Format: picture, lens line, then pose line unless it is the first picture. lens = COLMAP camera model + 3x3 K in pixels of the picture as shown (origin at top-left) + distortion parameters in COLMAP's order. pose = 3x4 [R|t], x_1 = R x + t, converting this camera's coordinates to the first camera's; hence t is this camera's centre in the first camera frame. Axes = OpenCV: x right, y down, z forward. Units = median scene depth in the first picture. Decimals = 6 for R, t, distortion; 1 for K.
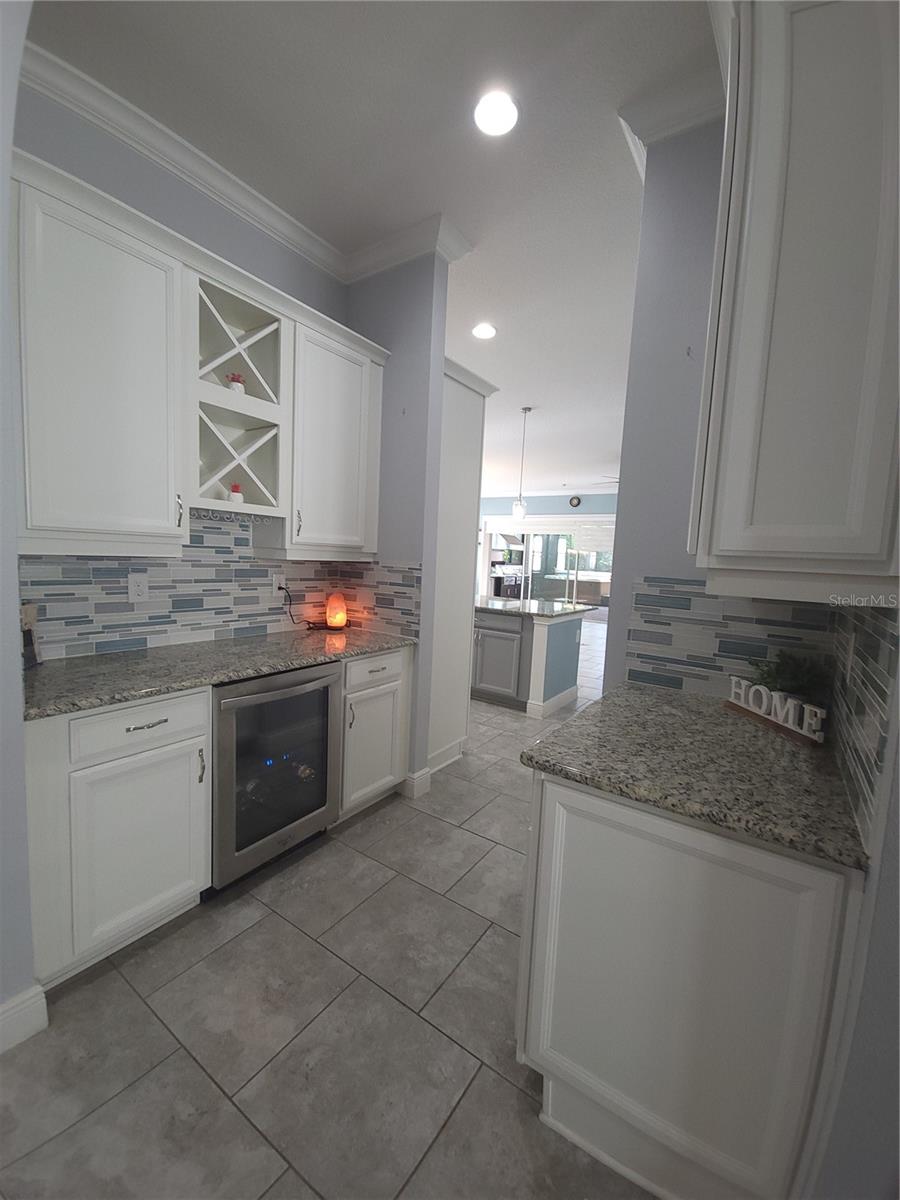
lens RADIAL K [[487.6, 0, 446.6], [0, 487.6, 601.9], [0, 0, 1]] dist [0.003192, -0.002011]
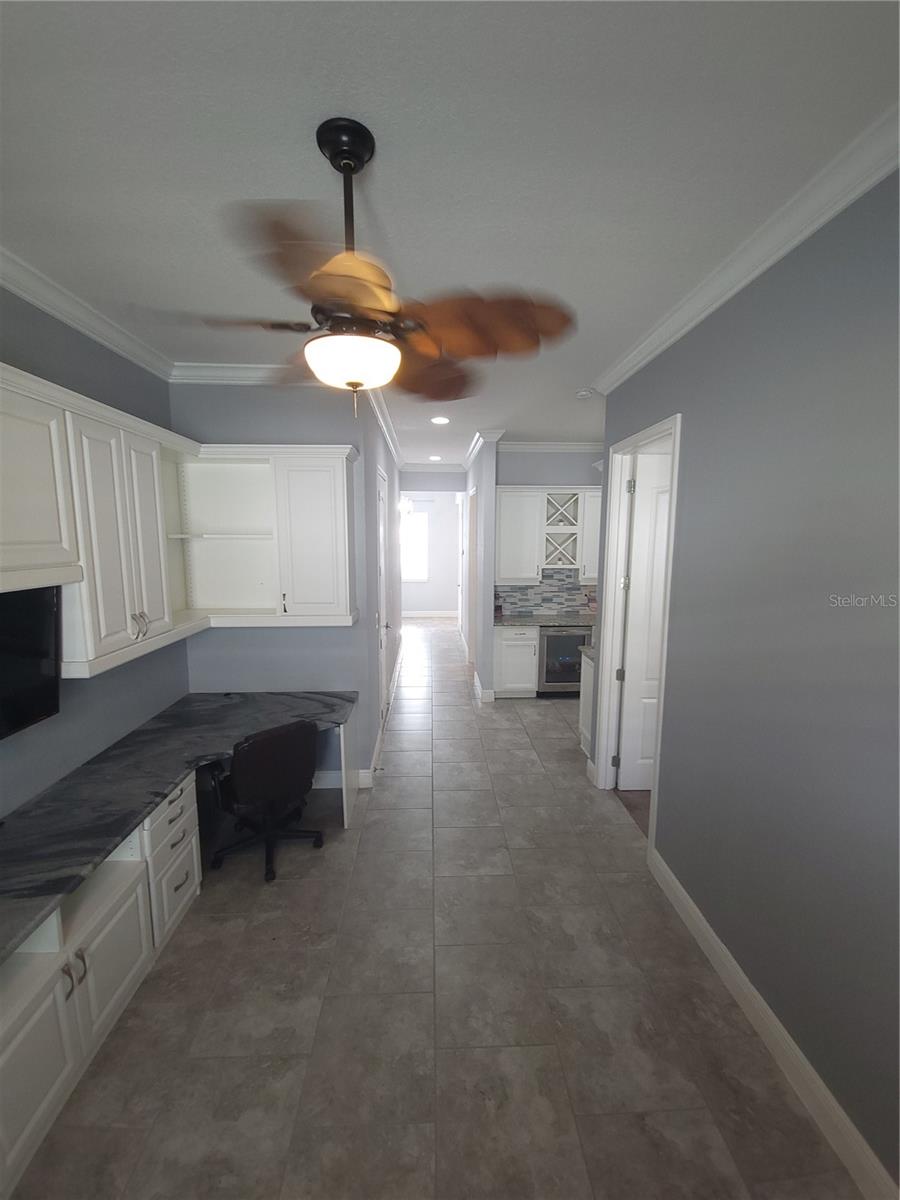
lens RADIAL K [[487.6, 0, 450.4], [0, 487.6, 601.1], [0, 0, 1]] dist [0.003192, -0.002011]
pose [[0.602018, 0.064008, -0.795913, 1.421378], [-0.048808, 0.997868, 0.043331, -0.088480], [0.796990, 0.012761, 0.603858, -1.168231]]
